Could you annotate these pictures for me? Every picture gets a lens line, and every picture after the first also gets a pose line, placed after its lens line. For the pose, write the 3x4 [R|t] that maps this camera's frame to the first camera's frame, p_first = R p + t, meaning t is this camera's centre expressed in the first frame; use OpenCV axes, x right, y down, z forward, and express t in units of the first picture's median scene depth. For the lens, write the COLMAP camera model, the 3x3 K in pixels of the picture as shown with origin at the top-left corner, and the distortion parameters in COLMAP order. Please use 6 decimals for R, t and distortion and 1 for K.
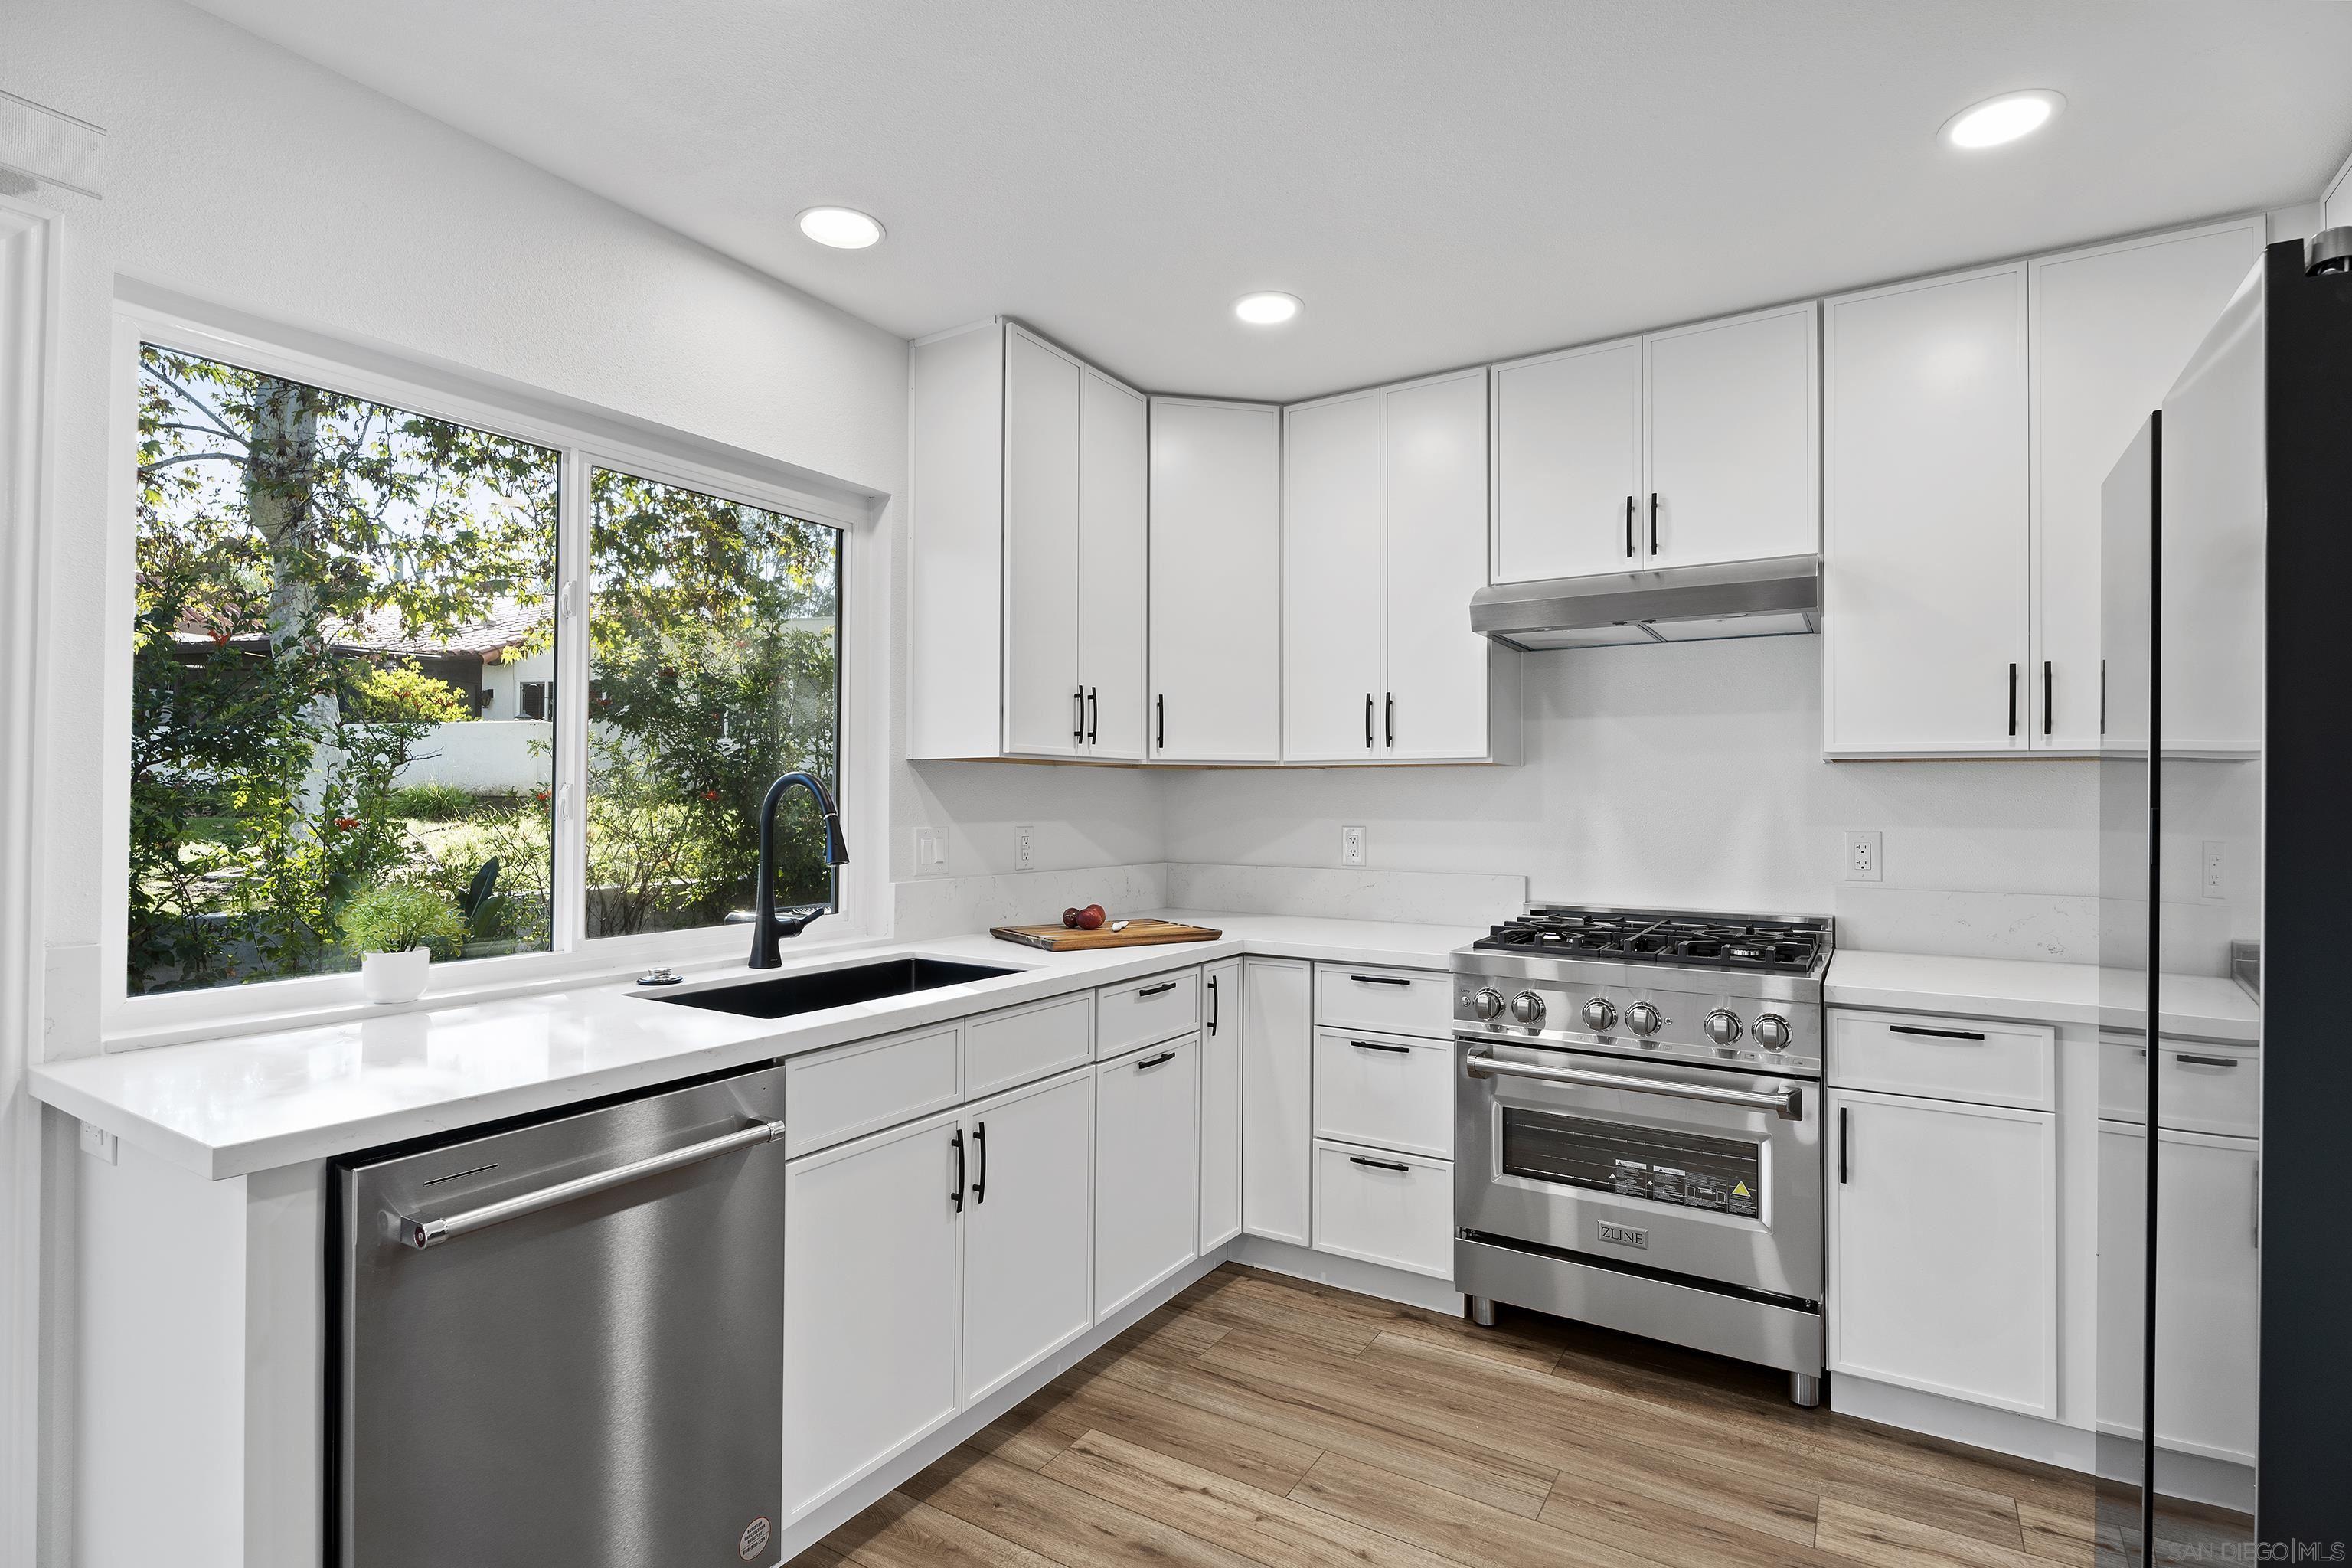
lens RADIAL K [[1122.3, 0, 1179.8], [0, 1122.3, 782.5], [0, 0, 1]] dist [-0.007534, -0.001581]
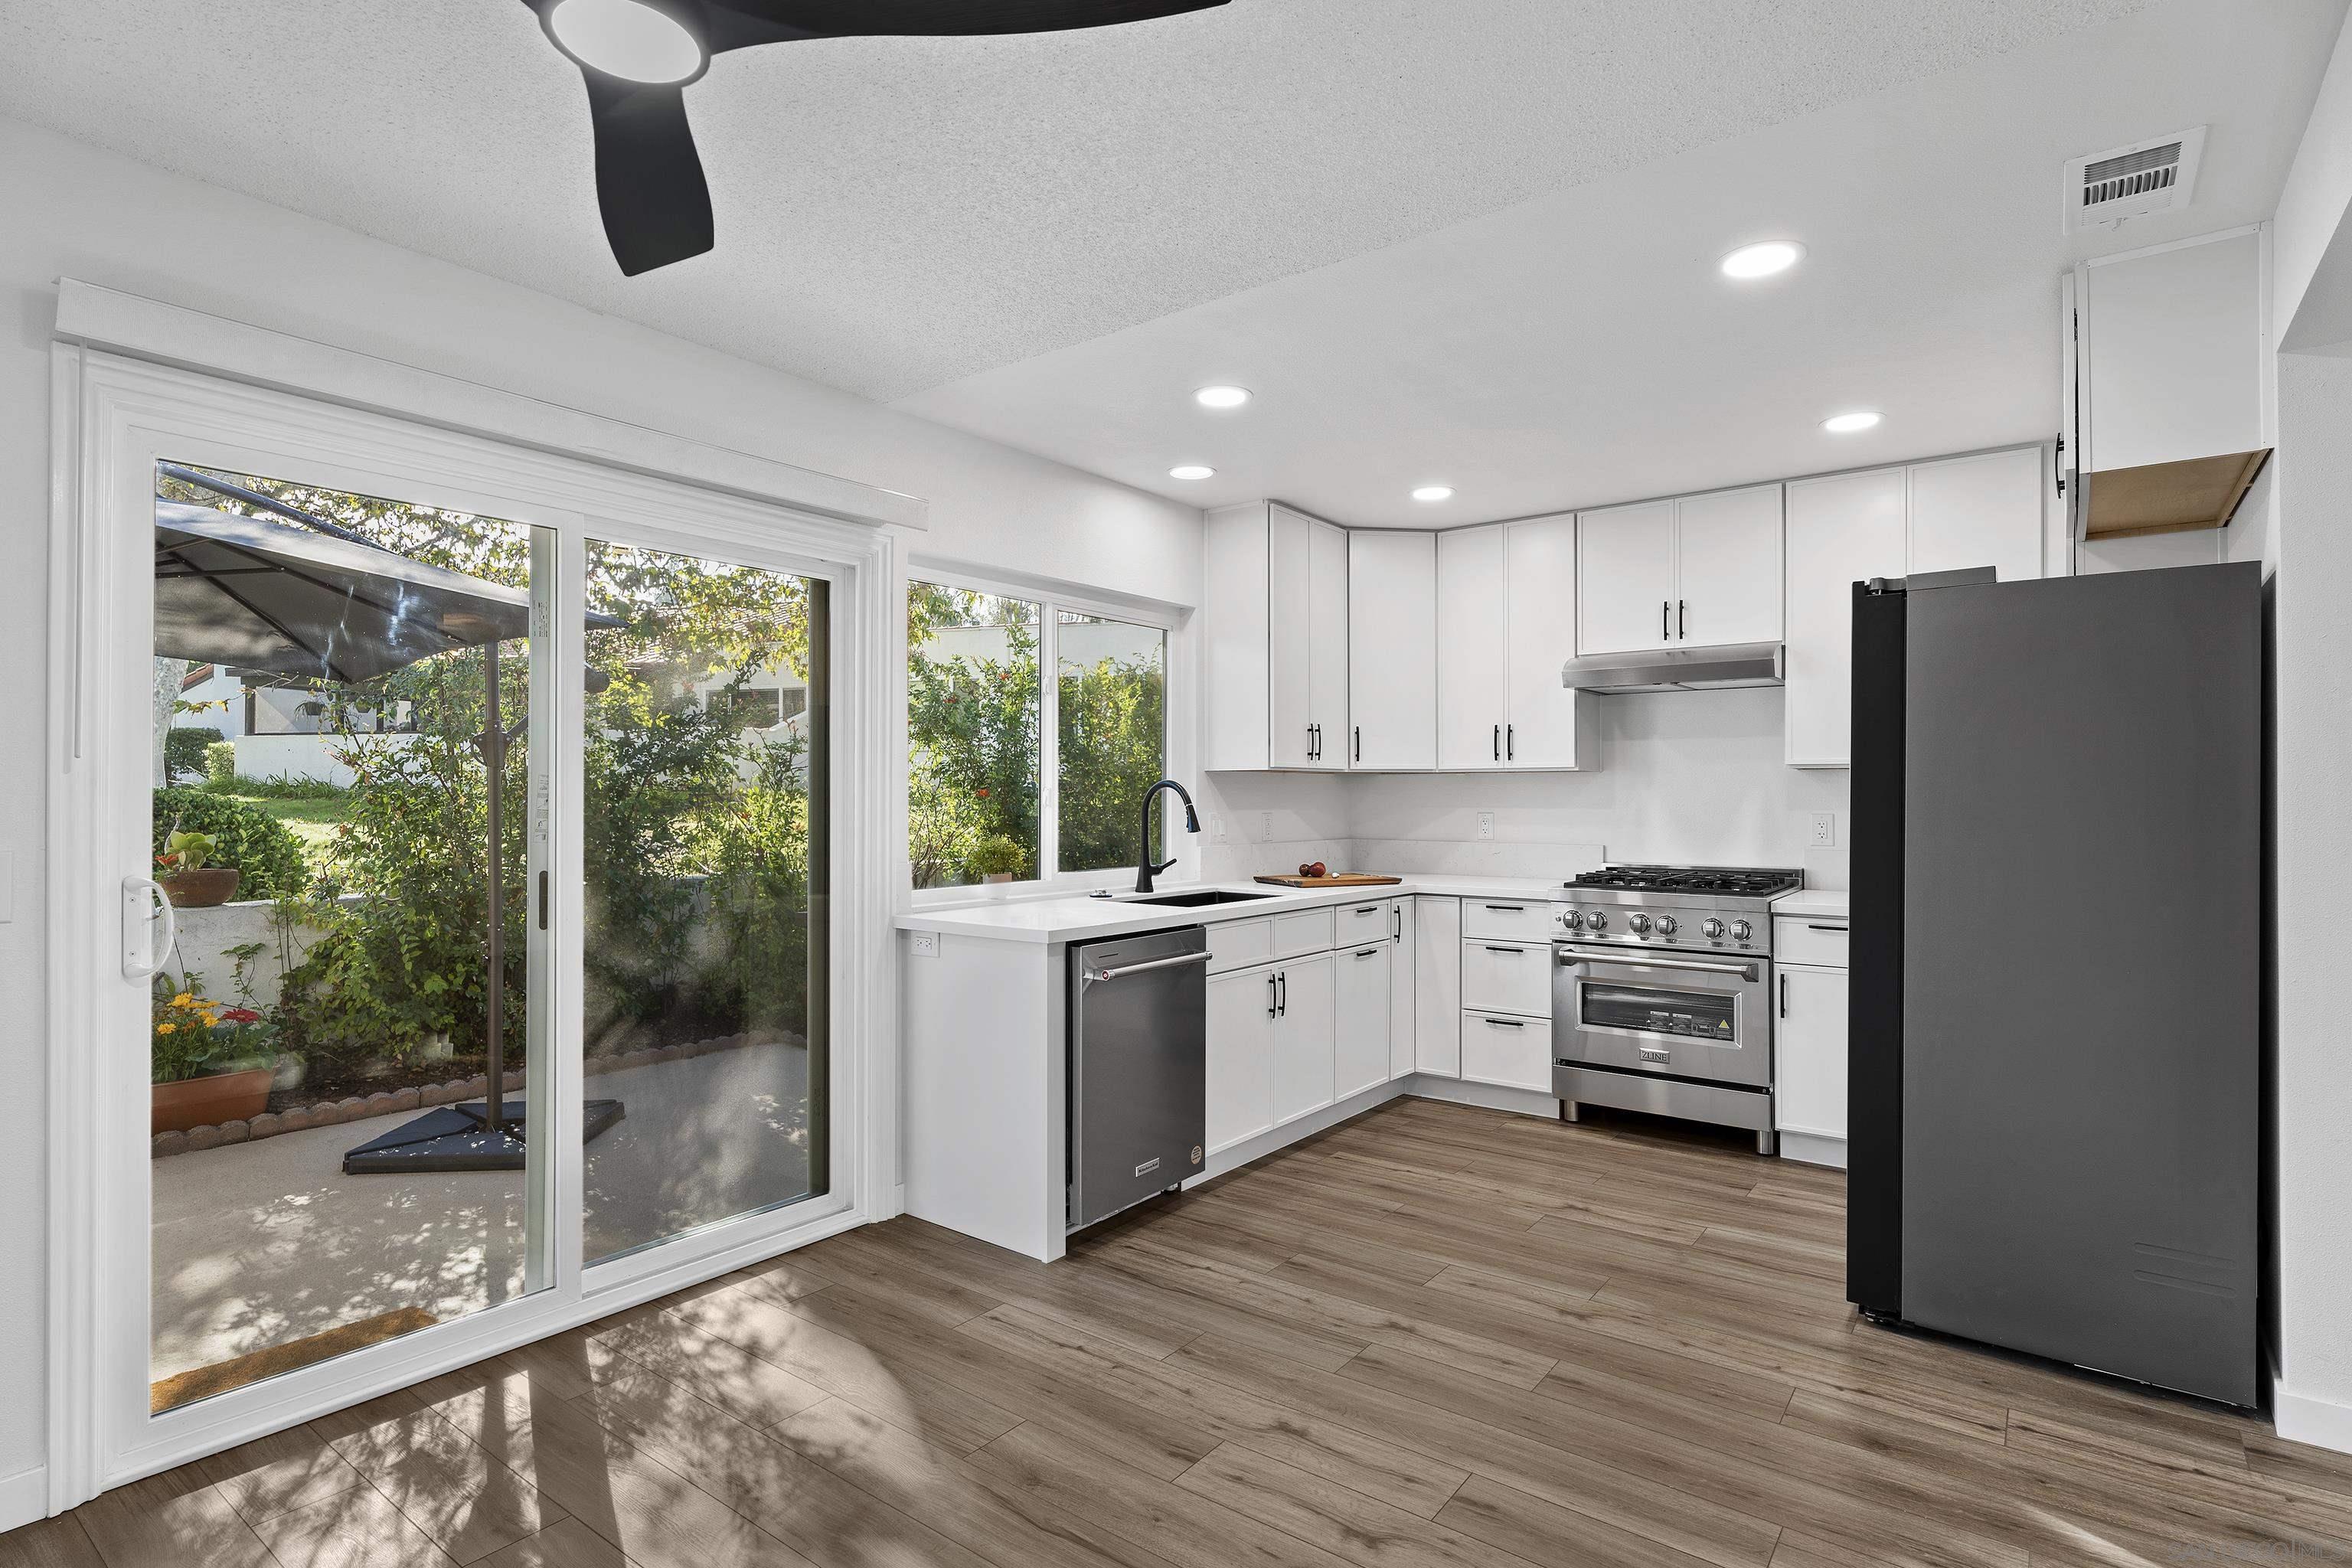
lens RADIAL K [[1191.2, 0, 1165.4], [0, 1191.2, 788.0], [0, 0, 1]] dist [-0.005063, -0.001615]
pose [[0.995296, -0.004414, -0.096781, -0.141501], [0.005337, 0.999943, 0.009281, -0.012621], [0.096734, -0.009753, 0.995262, -0.754312]]
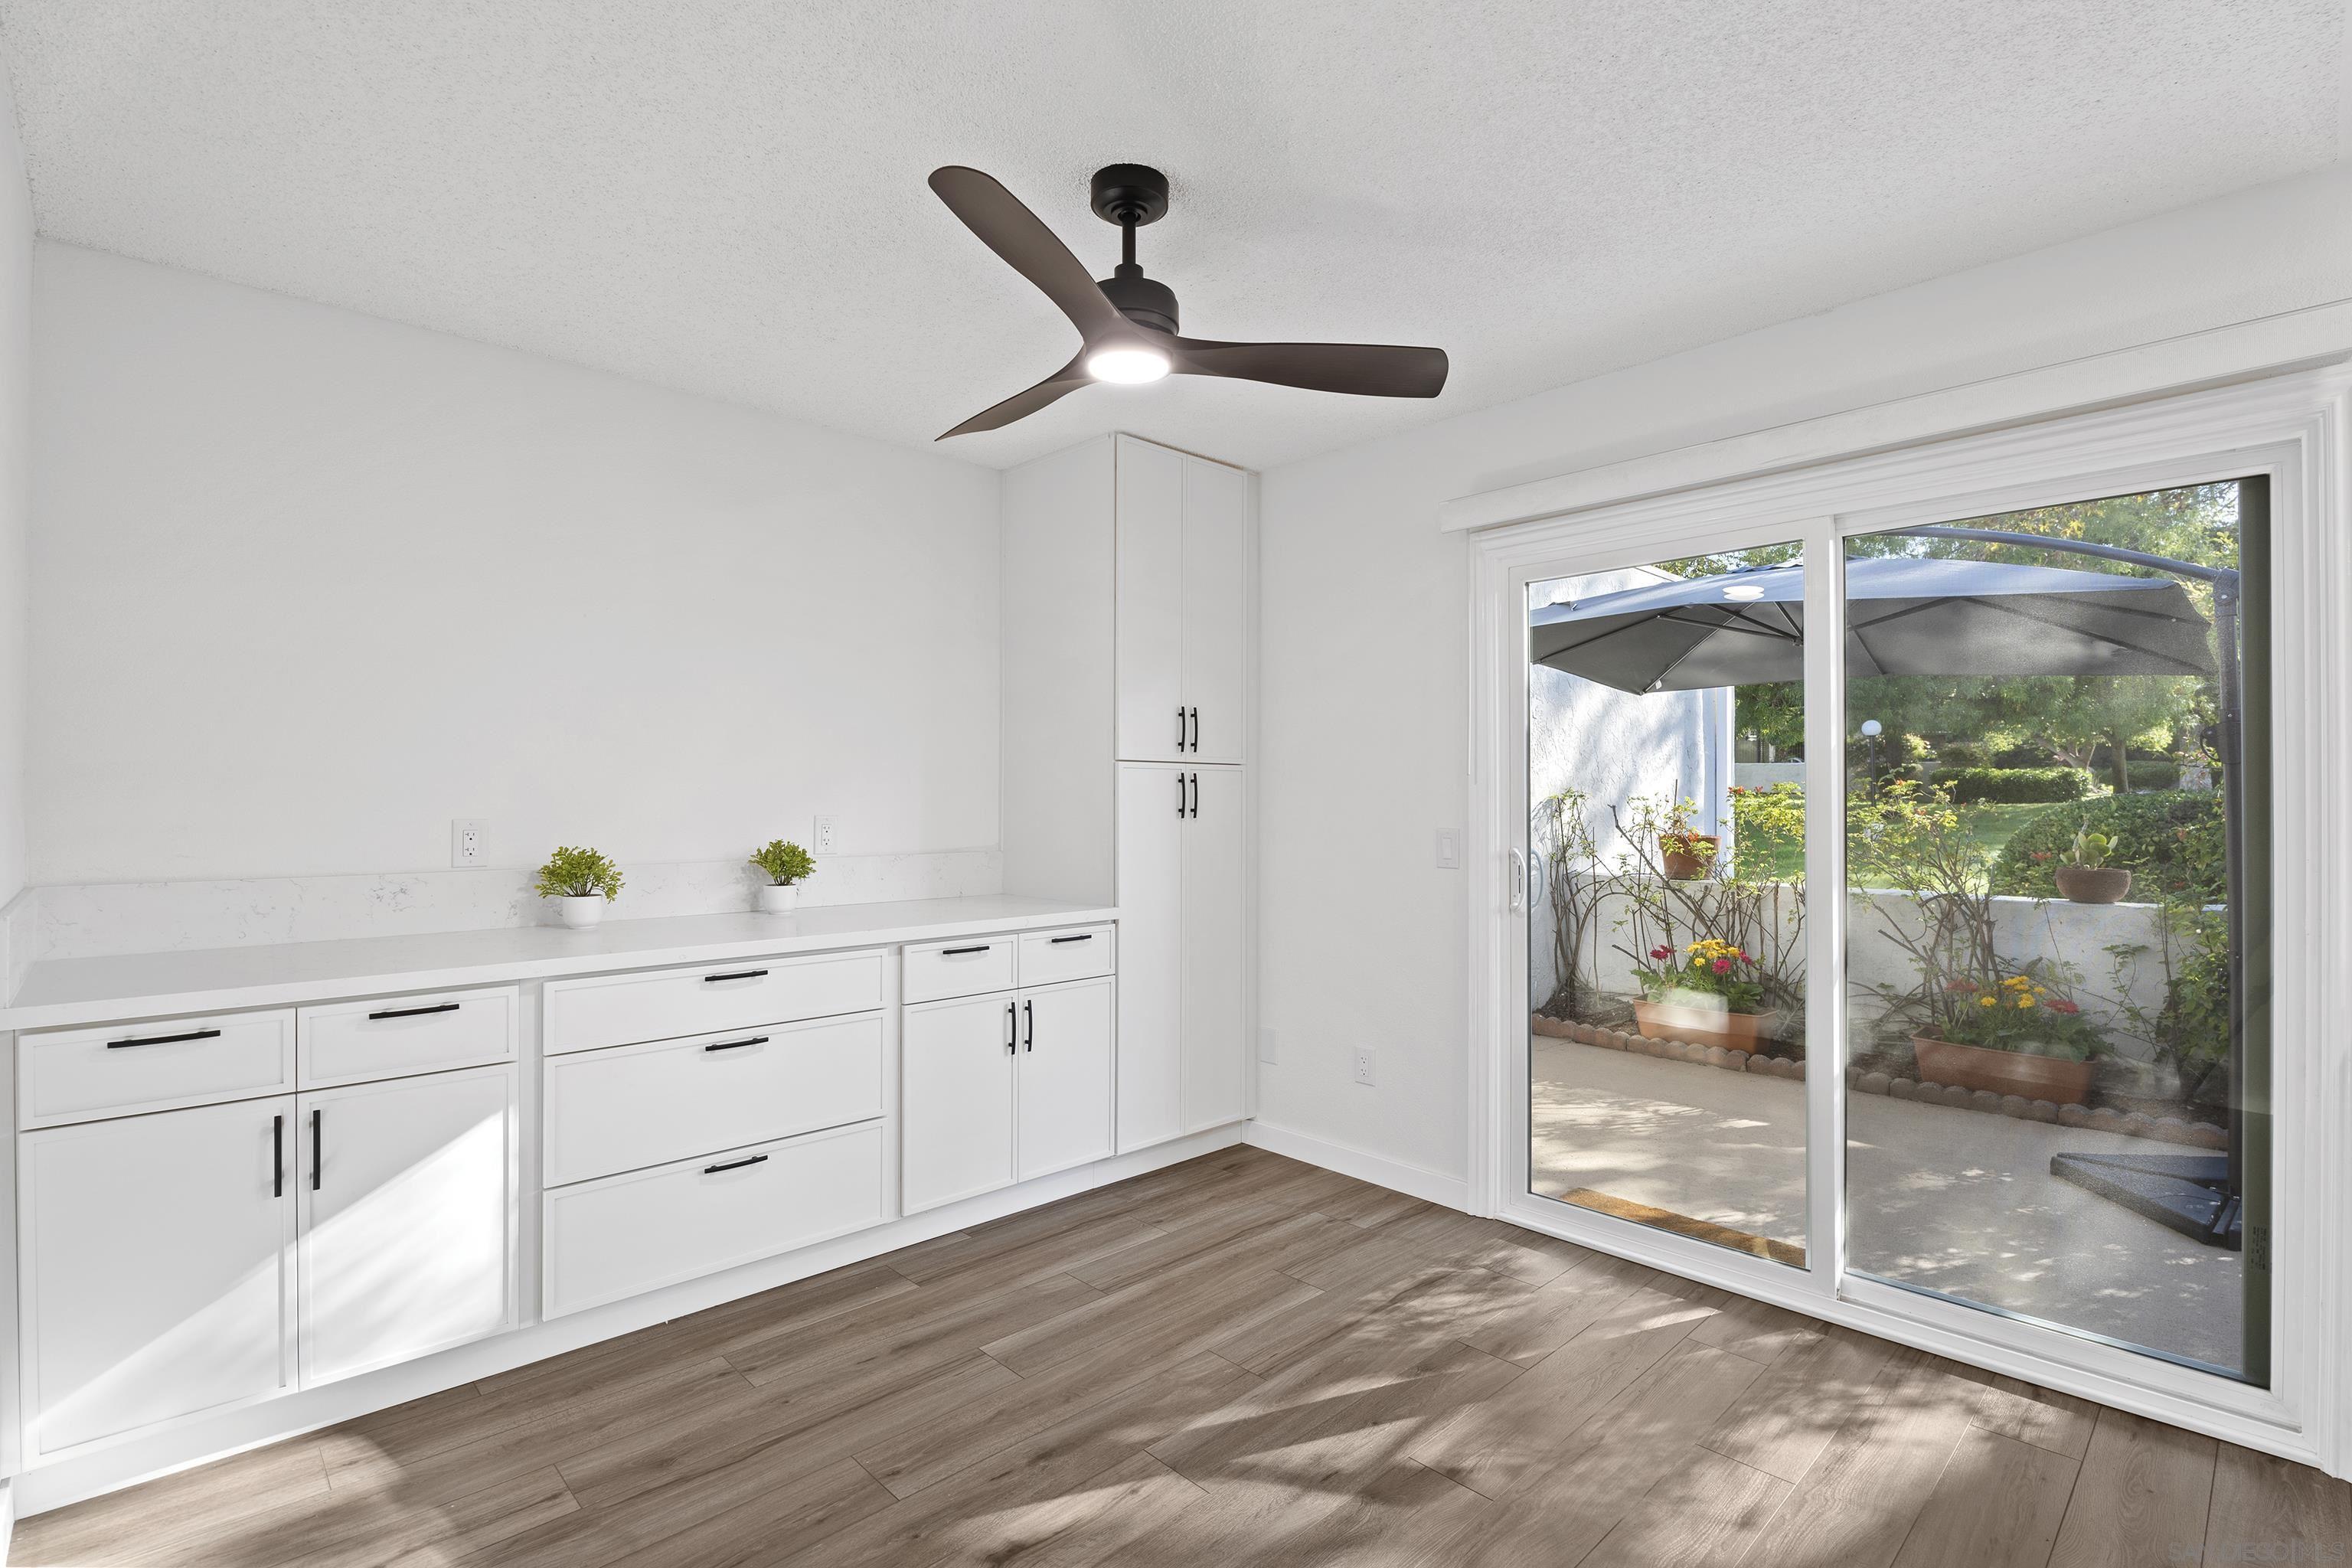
lens RADIAL K [[1061.7, 0, 1163.2], [0, 1061.7, 786.6], [0, 0, 1]] dist [0.002118, 0.000014]
pose [[-0.232155, -0.018872, -0.972496, 1.327240], [0.014982, 0.999624, -0.022975, 0.047174], [0.972563, -0.019904, -0.231785, 1.382884]]
